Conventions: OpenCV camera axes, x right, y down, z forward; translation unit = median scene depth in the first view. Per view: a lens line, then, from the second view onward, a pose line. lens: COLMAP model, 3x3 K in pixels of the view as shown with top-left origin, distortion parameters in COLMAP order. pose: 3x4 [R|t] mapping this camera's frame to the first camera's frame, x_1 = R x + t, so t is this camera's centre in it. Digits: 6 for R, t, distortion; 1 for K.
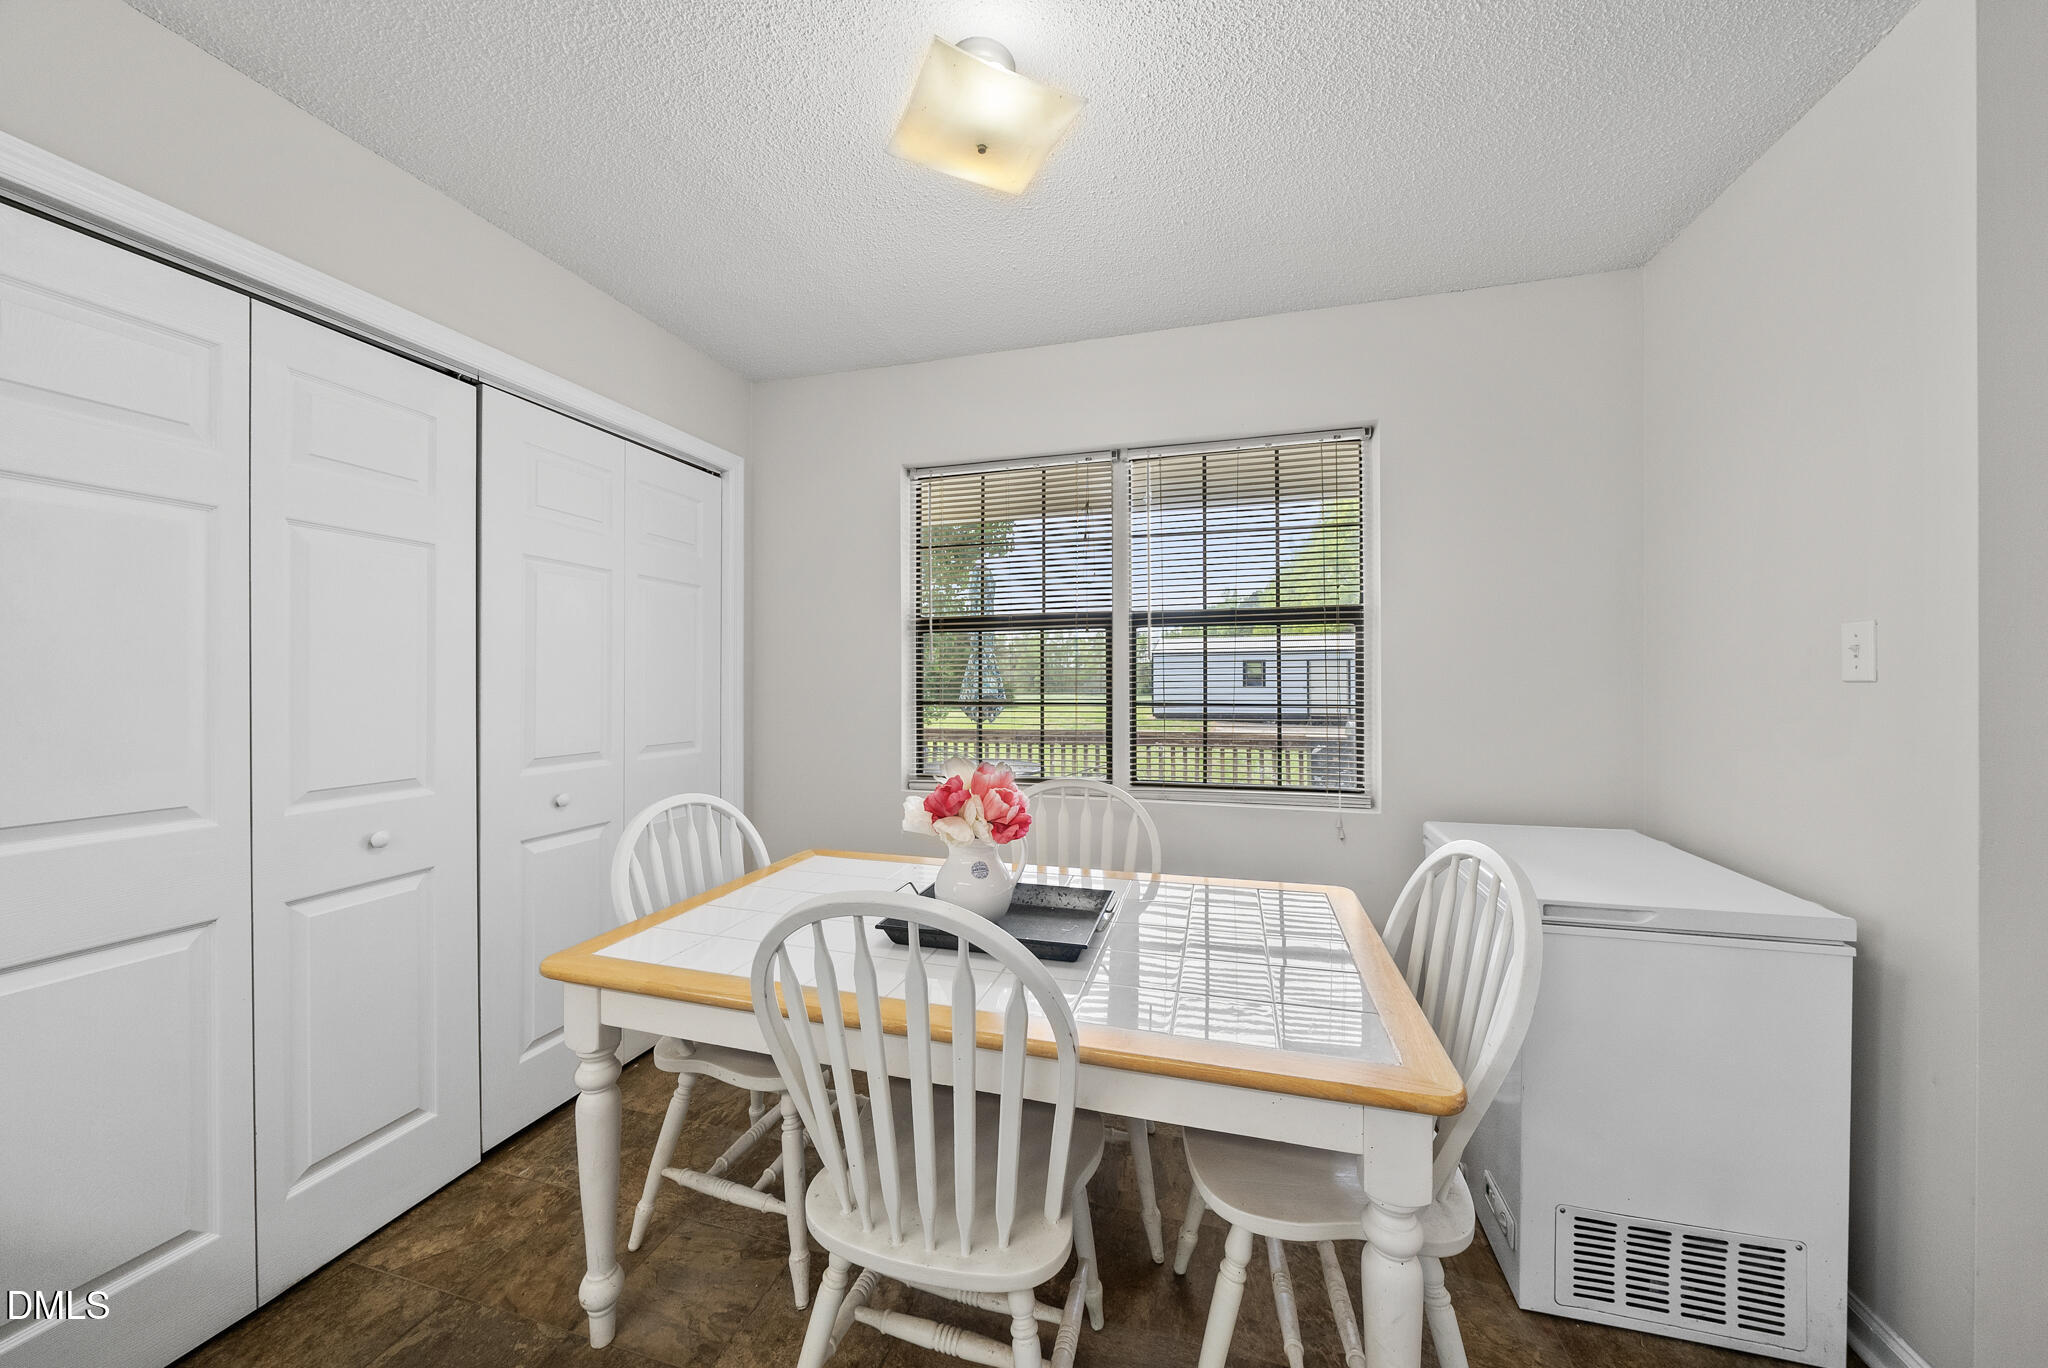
lens RADIAL K [[712.8, 0, 1027.8], [0, 712.8, 677.5], [0, 0, 1]] dist [-0.003034, 0.000058]
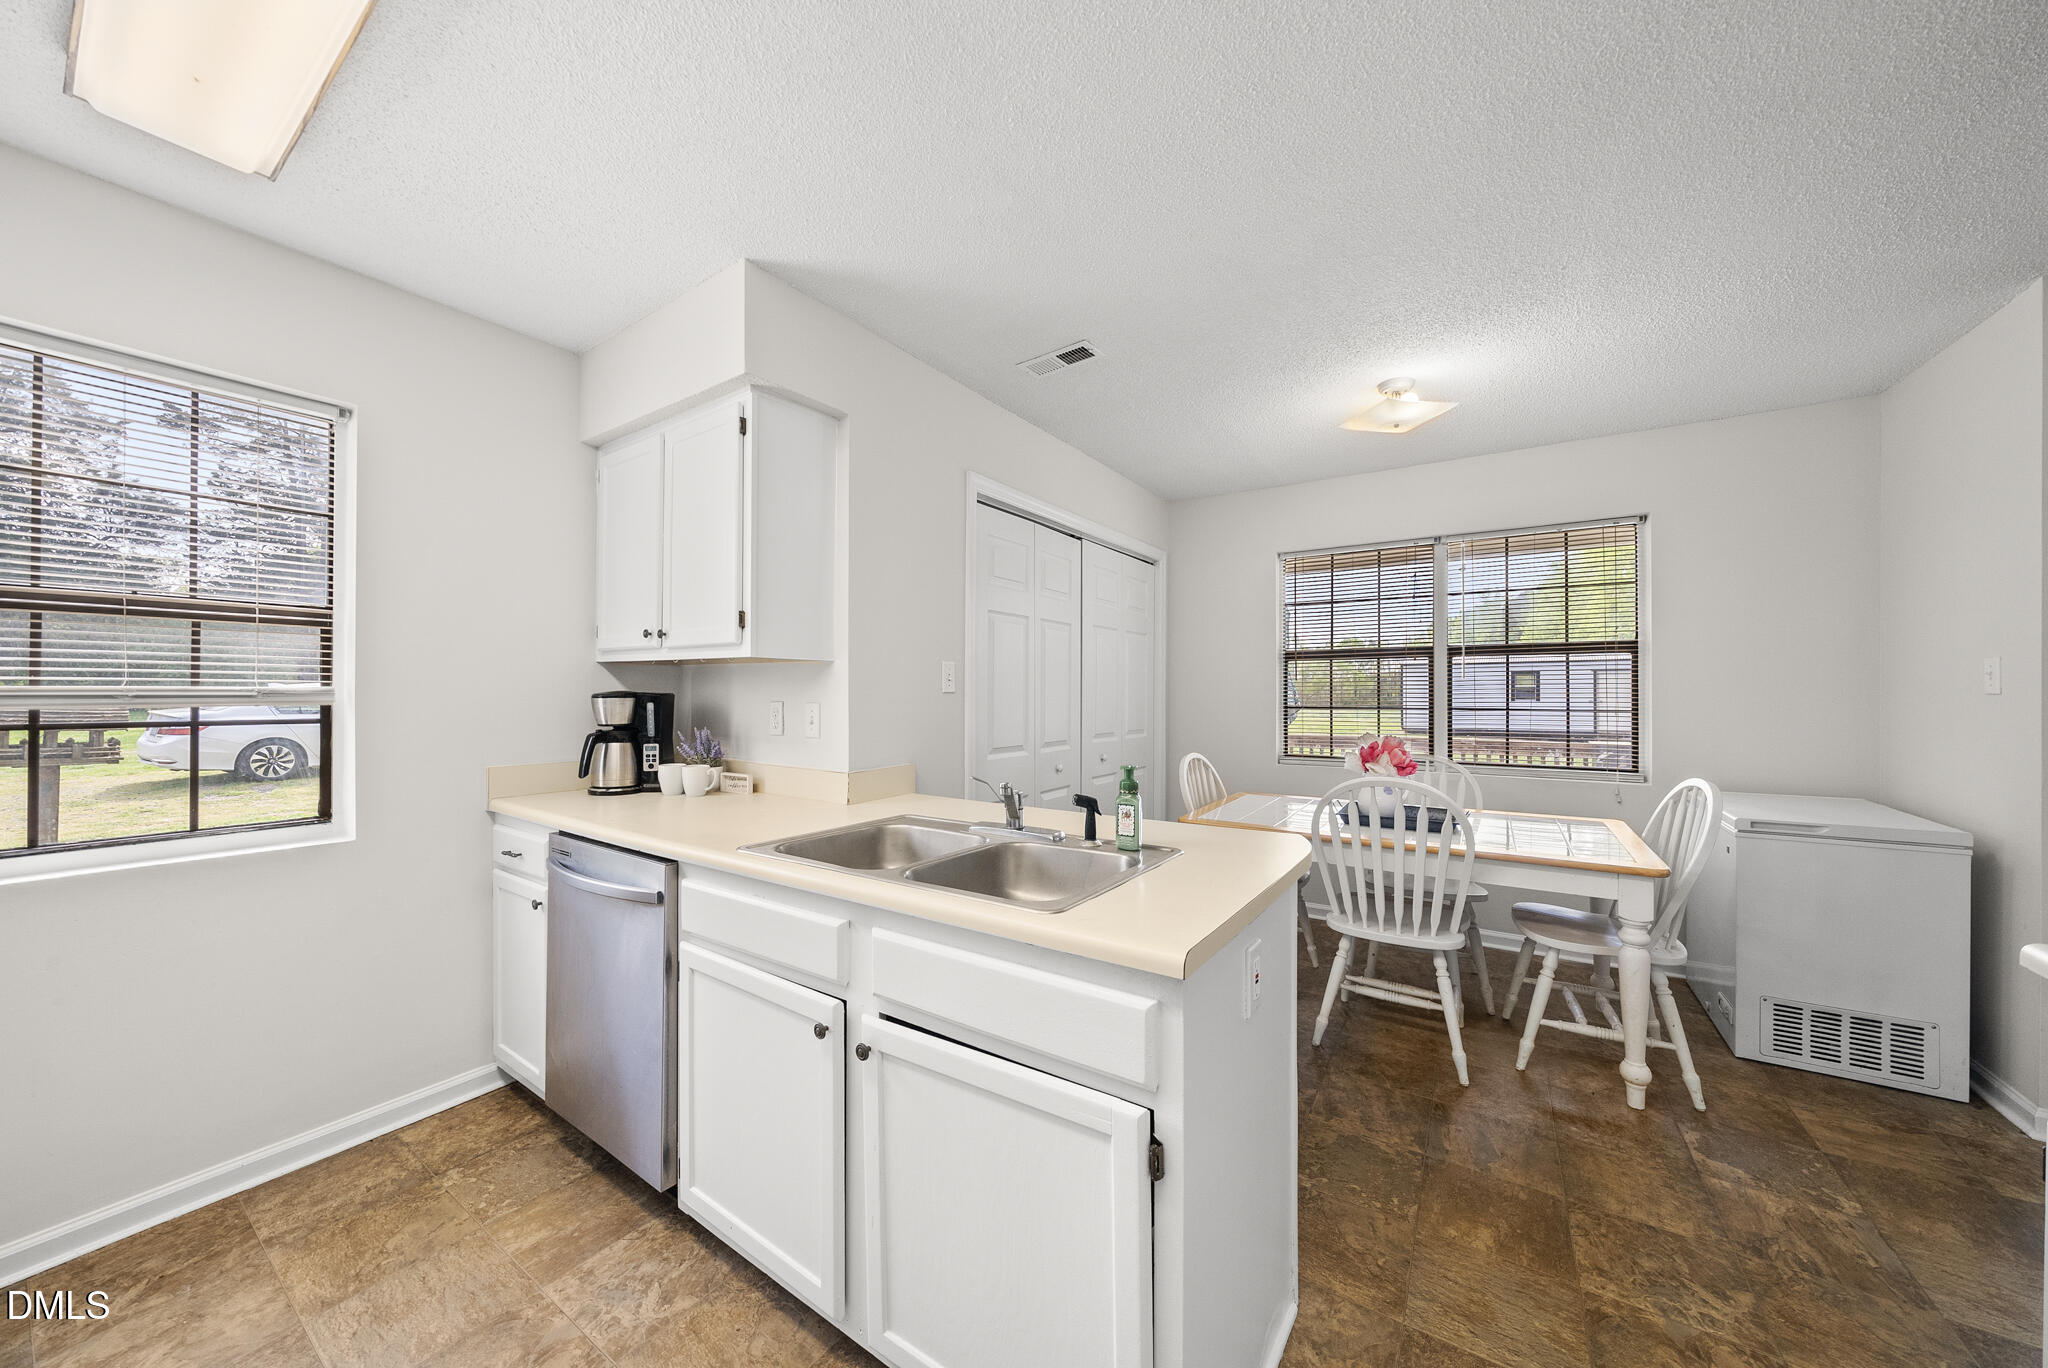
lens RADIAL K [[712.8, 0, 1021.3], [0, 712.8, 693.1], [0, 0, 1]] dist [-0.003034, 0.000058]
pose [[0.954398, 0.002213, -0.298529, -0.457016], [-0.001202, 0.999993, 0.003572, 0.000353], [0.298535, -0.003051, 0.954394, -1.177367]]
